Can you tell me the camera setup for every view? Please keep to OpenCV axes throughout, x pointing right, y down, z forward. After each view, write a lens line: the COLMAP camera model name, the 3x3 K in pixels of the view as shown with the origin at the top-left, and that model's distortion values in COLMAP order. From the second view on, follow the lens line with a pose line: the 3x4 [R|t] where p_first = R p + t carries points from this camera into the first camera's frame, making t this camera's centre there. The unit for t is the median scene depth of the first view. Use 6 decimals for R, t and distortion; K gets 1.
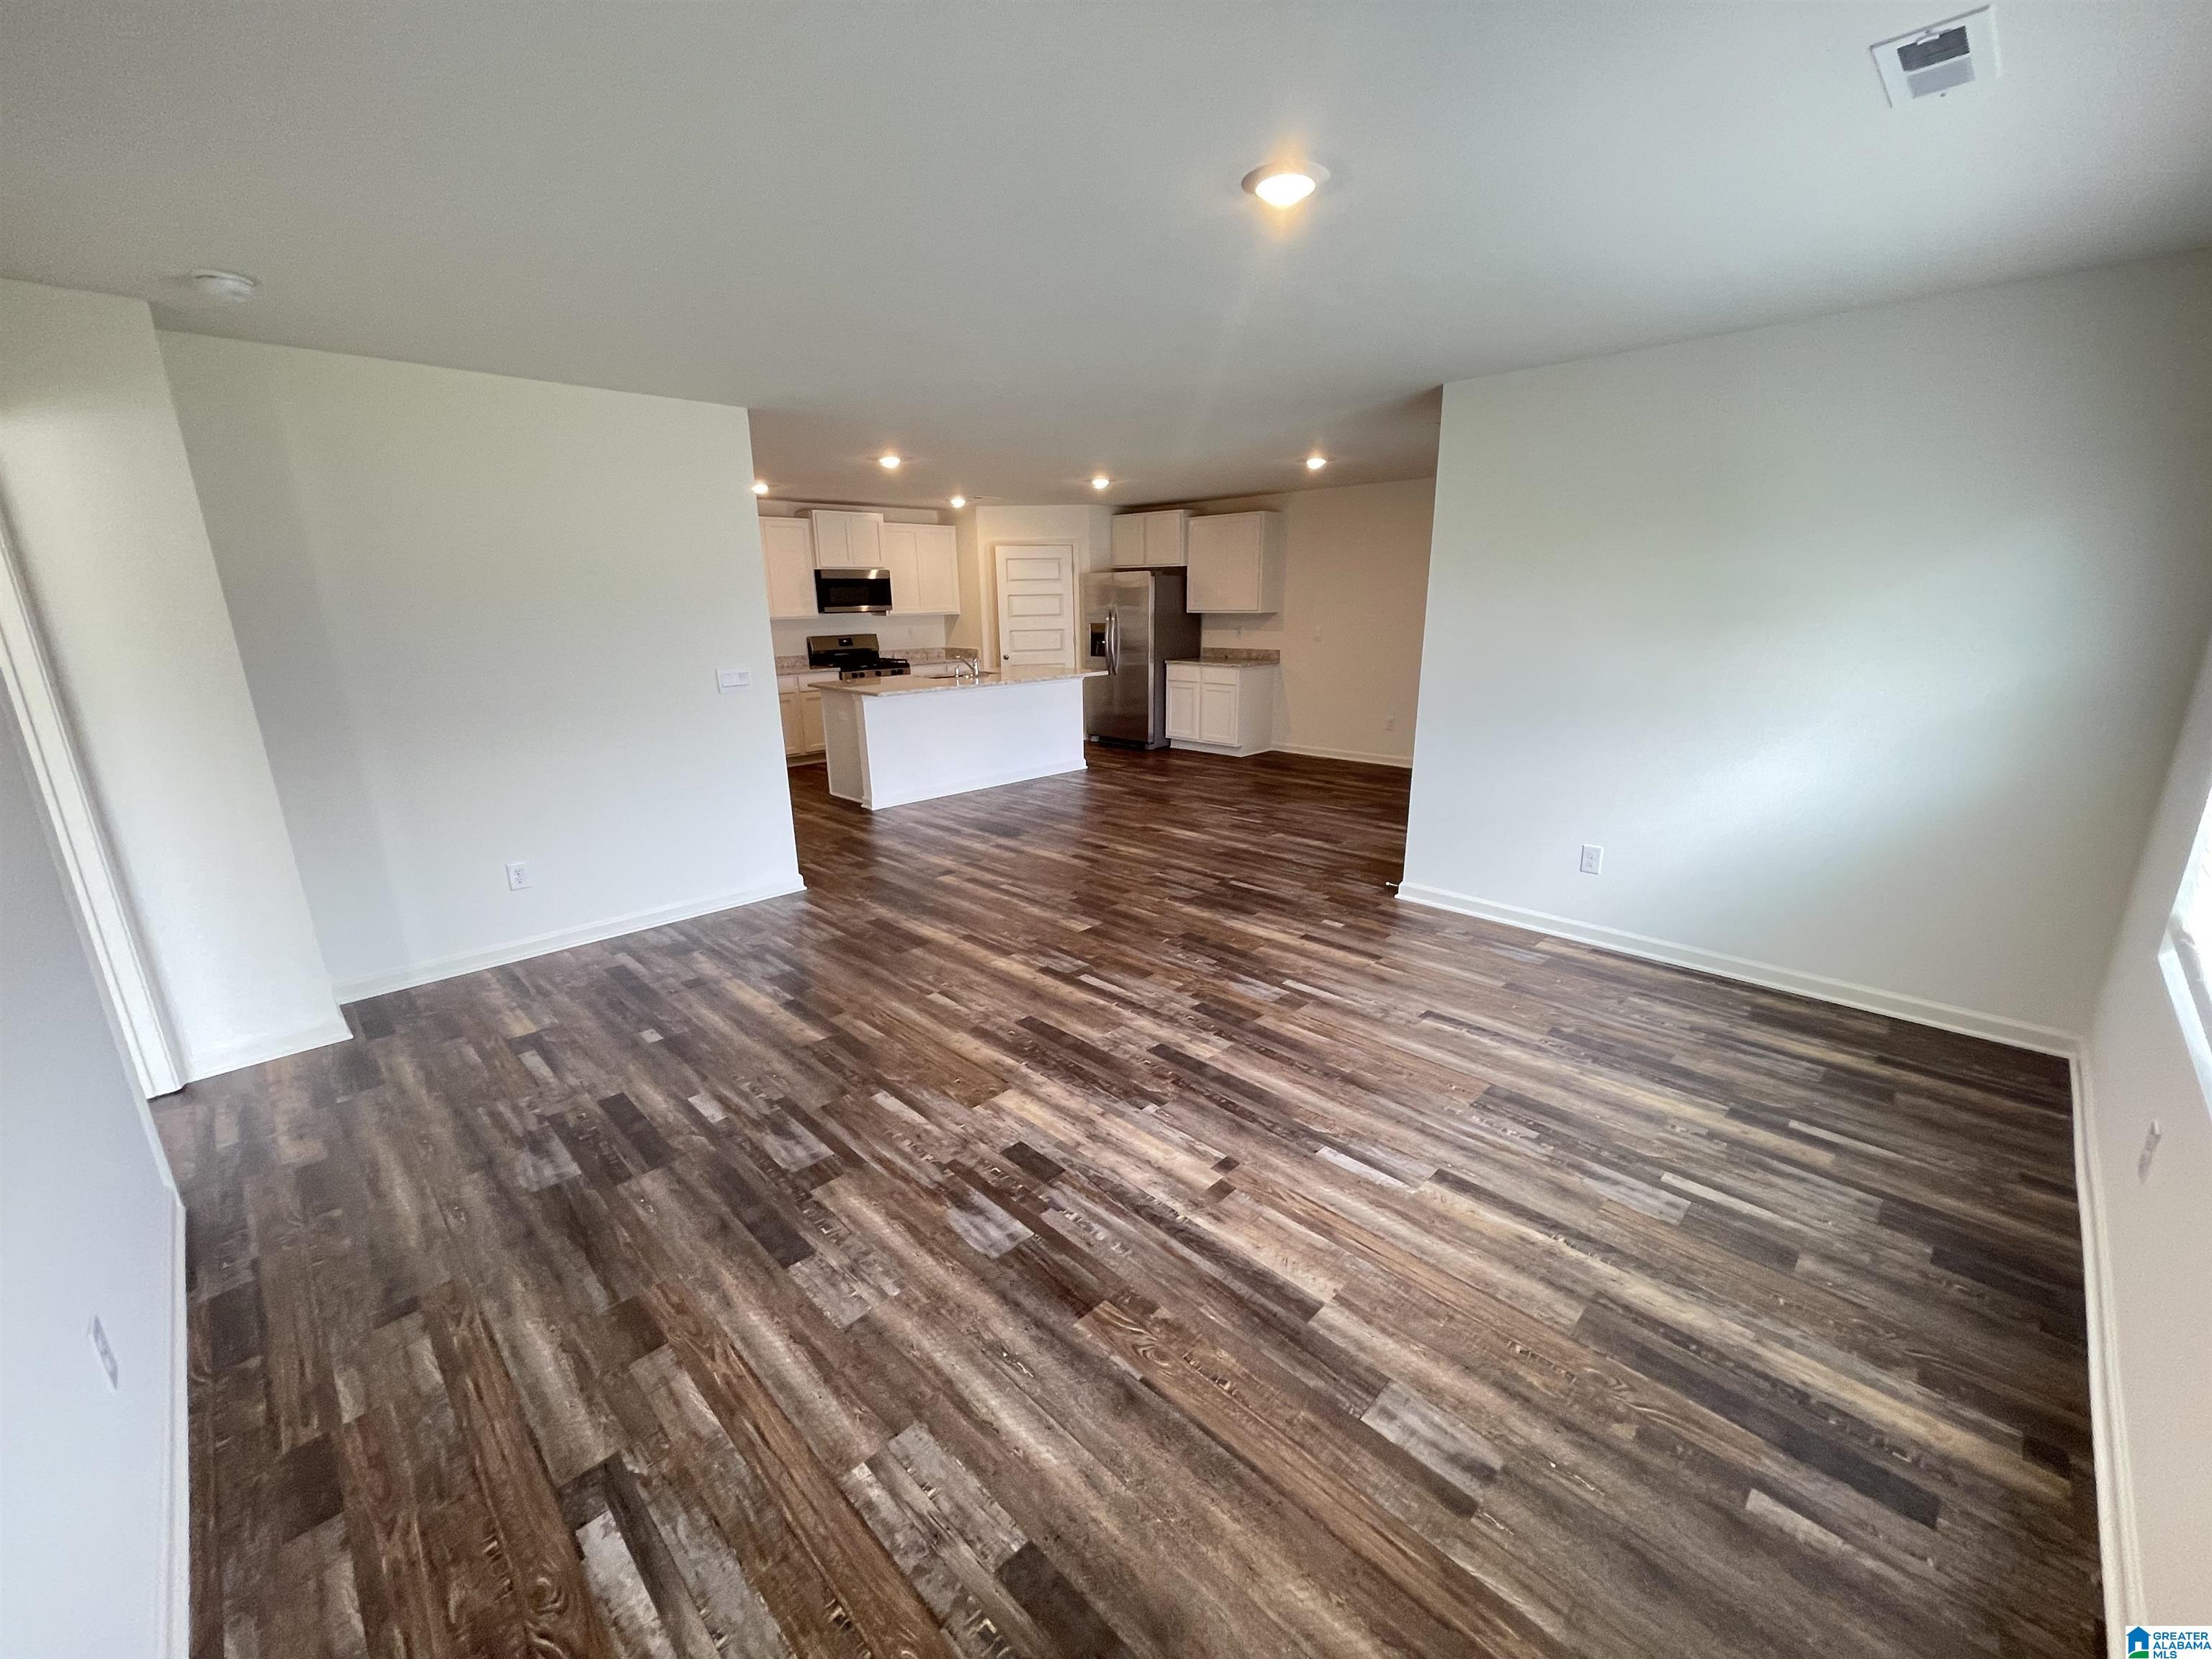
lens RADIAL K [[893.9, 0, 1096.1], [0, 893.9, 824.4], [0, 0, 1]] dist [-0.000283, 0.000463]
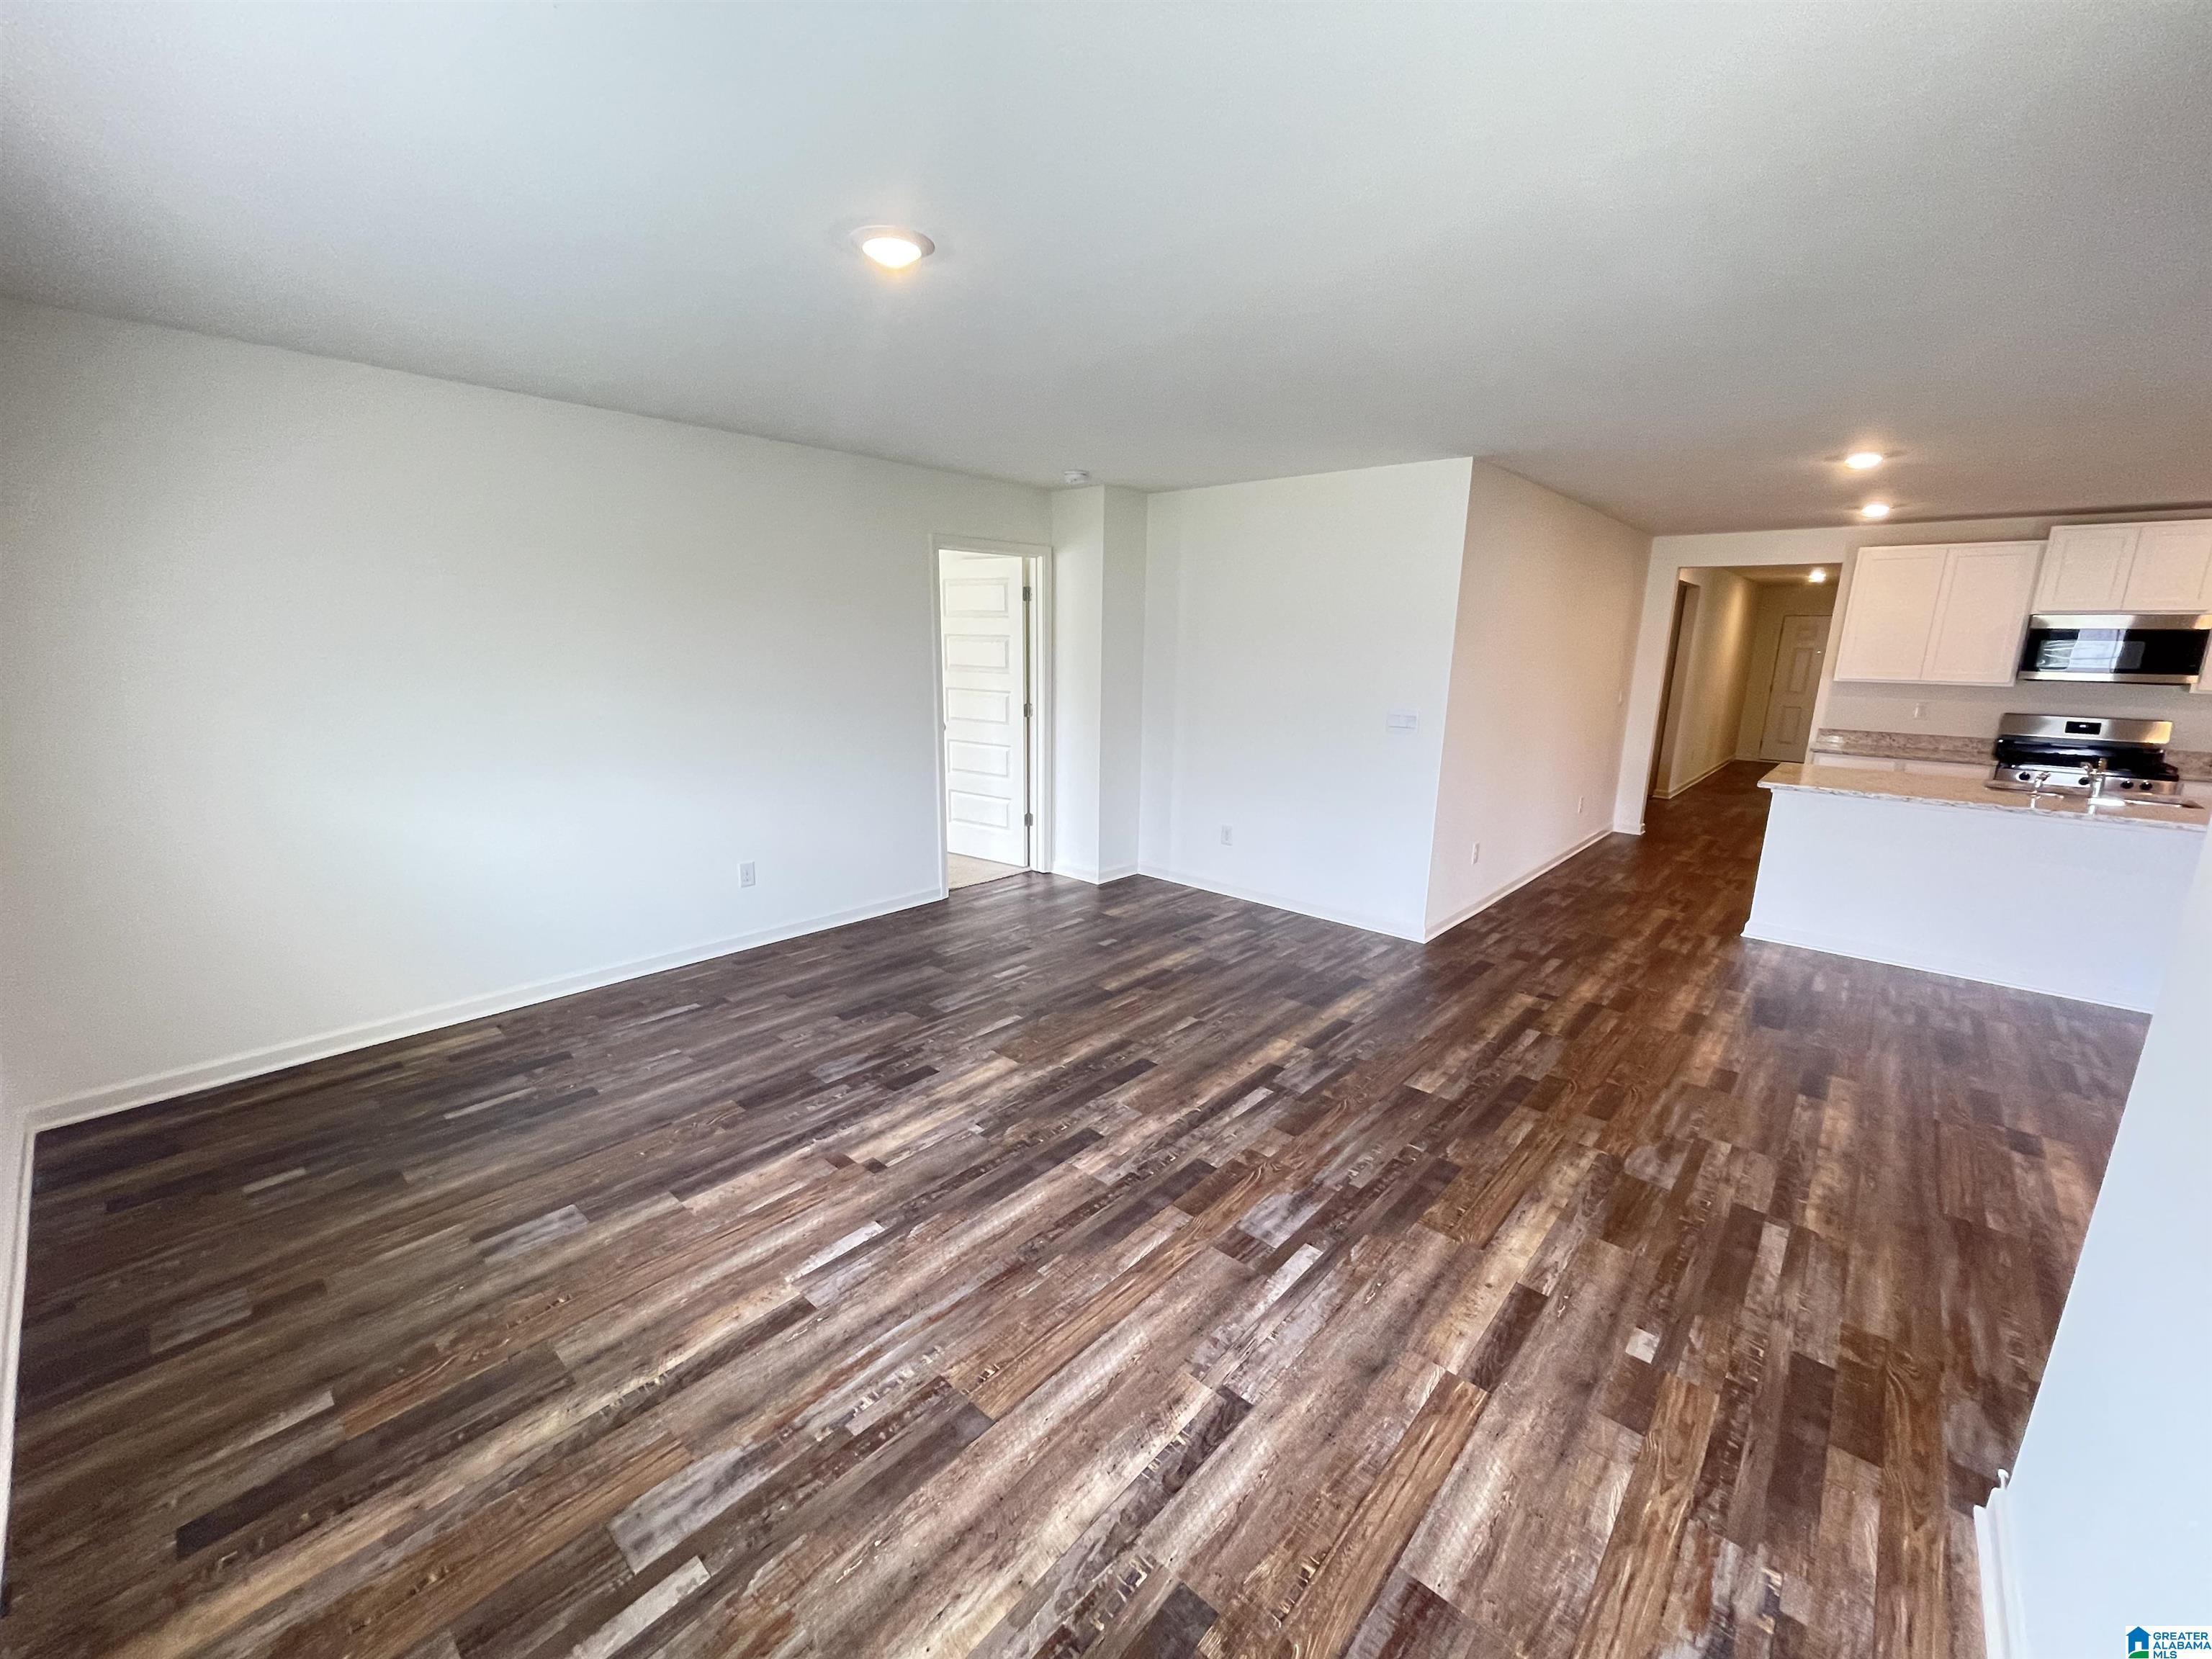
lens RADIAL K [[893.9, 0, 1106.0], [0, 893.9, 816.8], [0, 0, 1]] dist [-0.000283, 0.000463]
pose [[0.068972, 0.212487, -0.974727, 0.683753], [-0.268981, 0.944830, 0.186936, -0.175648], [0.960673, 0.249290, 0.122322, 0.630353]]
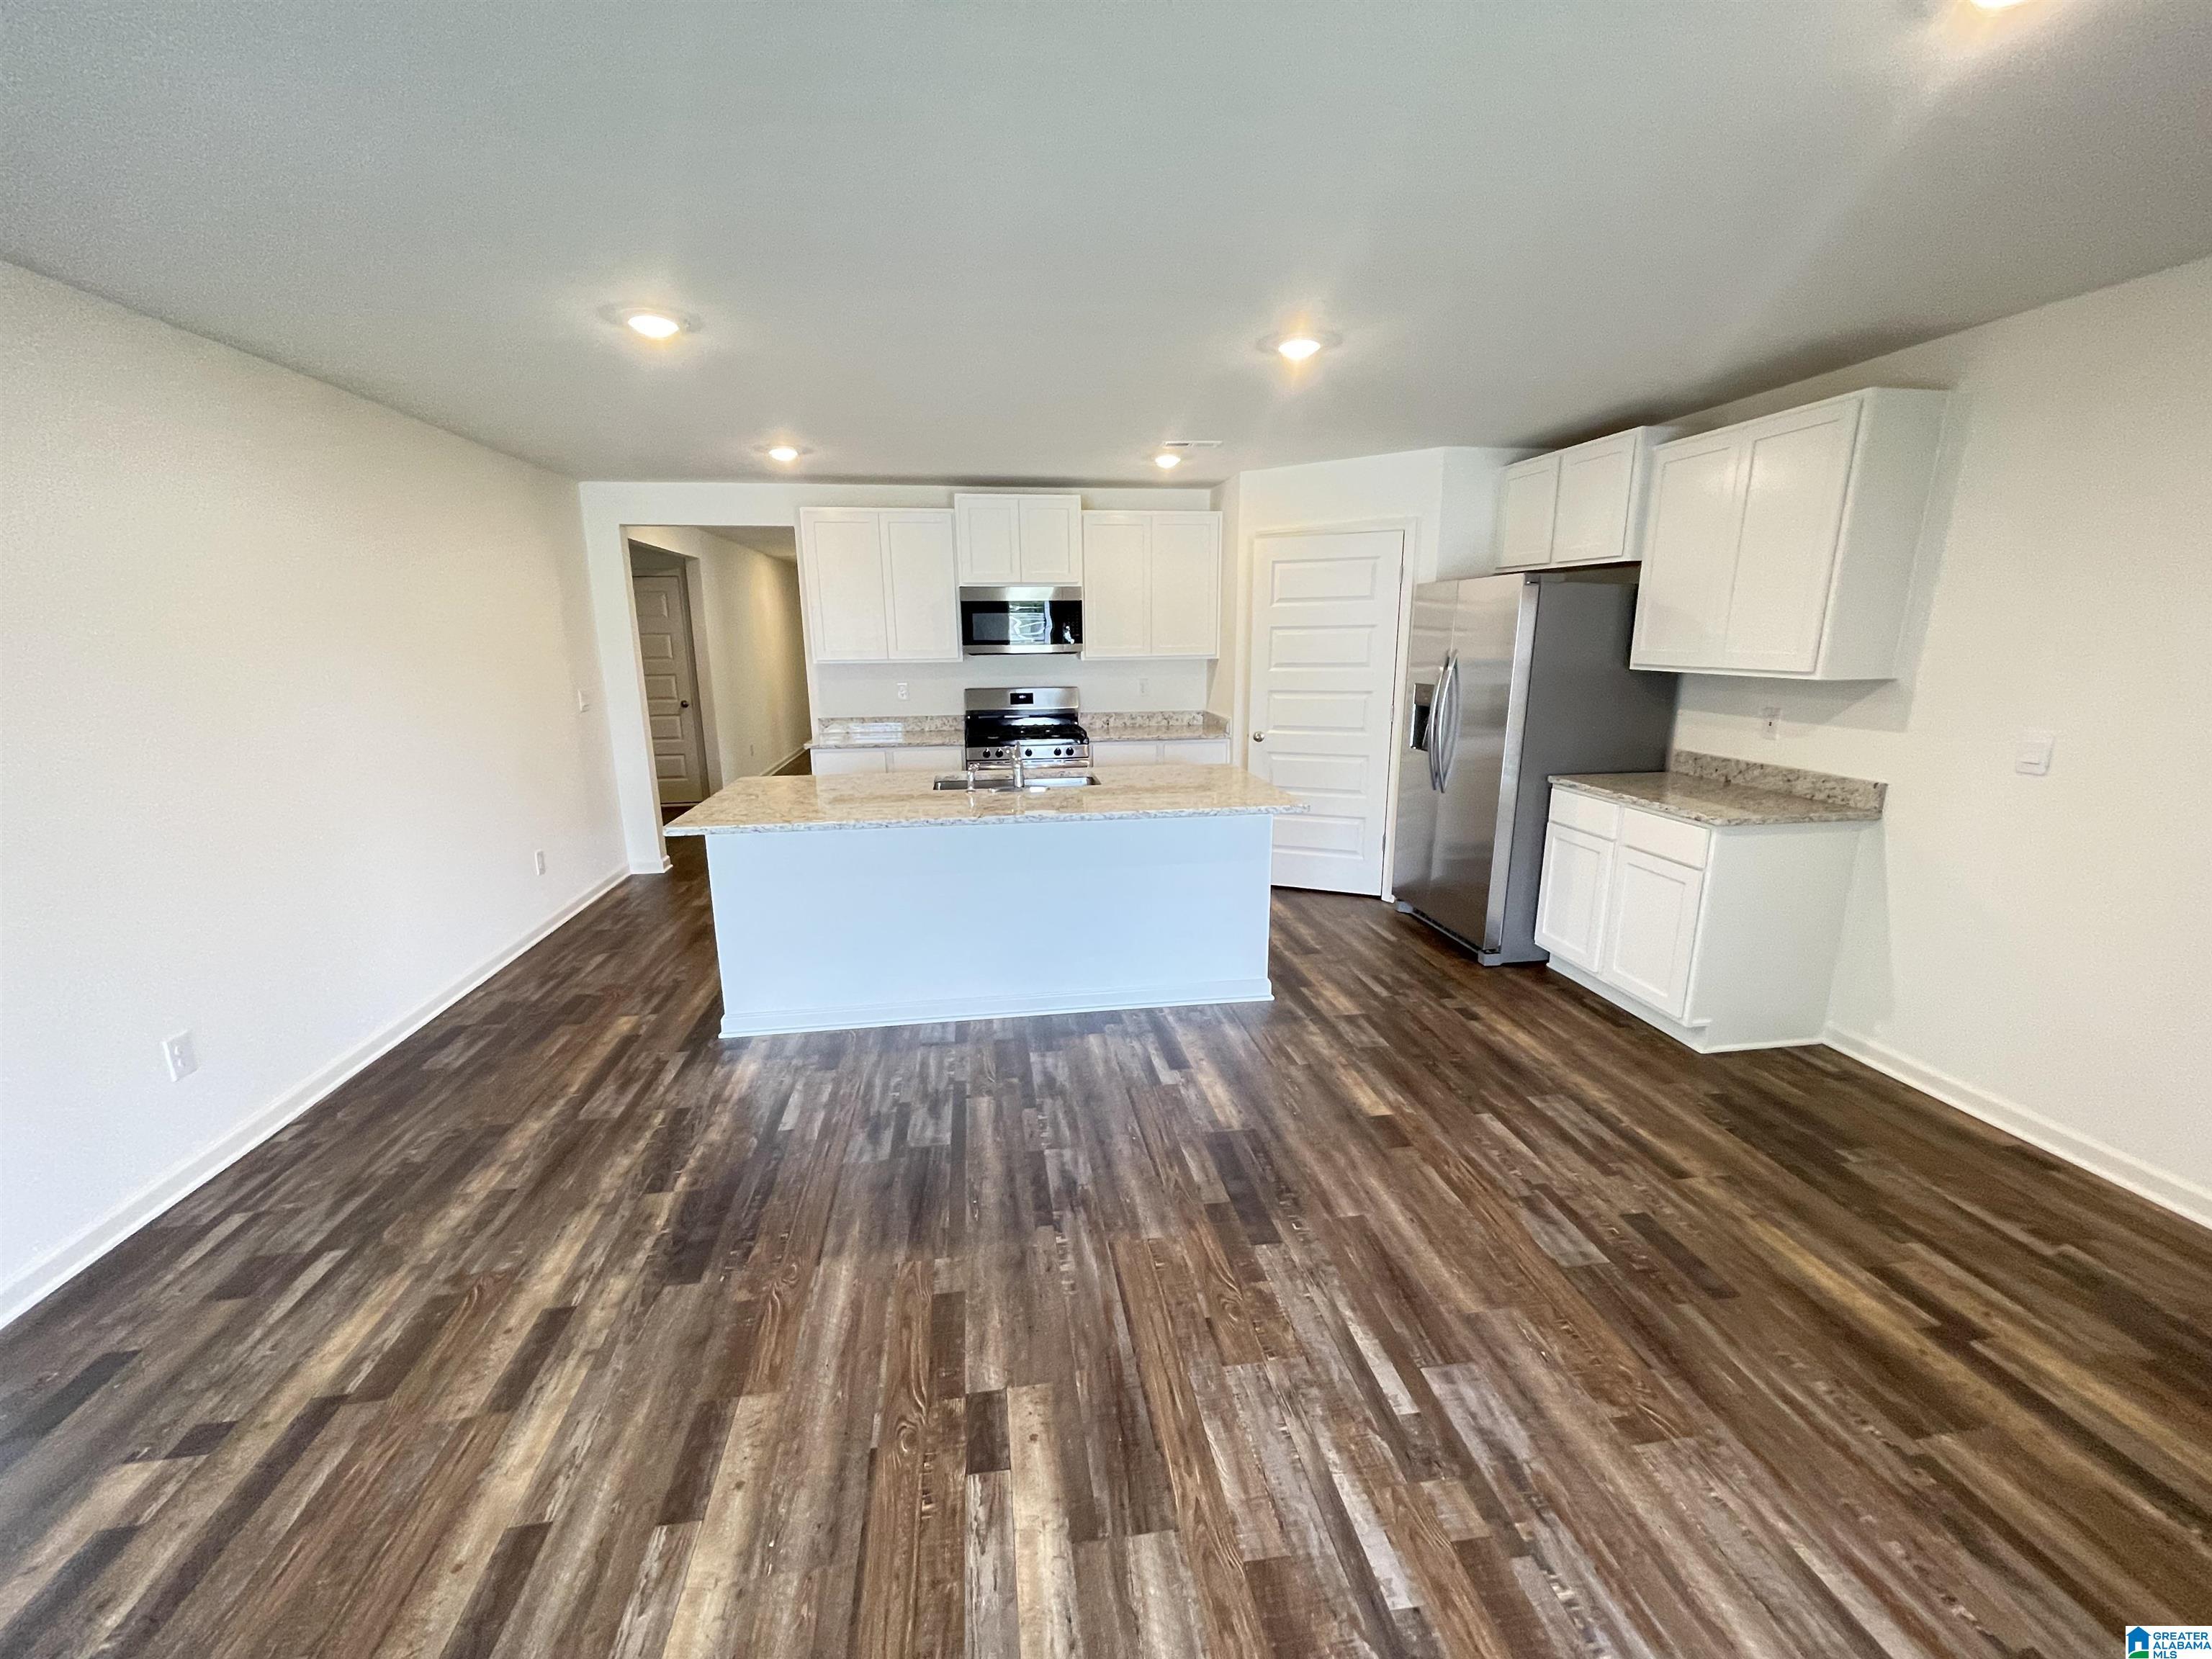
lens RADIAL K [[893.9, 0, 1099.7], [0, 893.9, 839.6], [0, 0, 1]] dist [-0.000283, 0.000463]
pose [[0.809285, 0.140011, -0.570486, 0.341318], [-0.151331, 0.988091, 0.027824, -0.293654], [0.567588, 0.063815, 0.820836, 1.149674]]
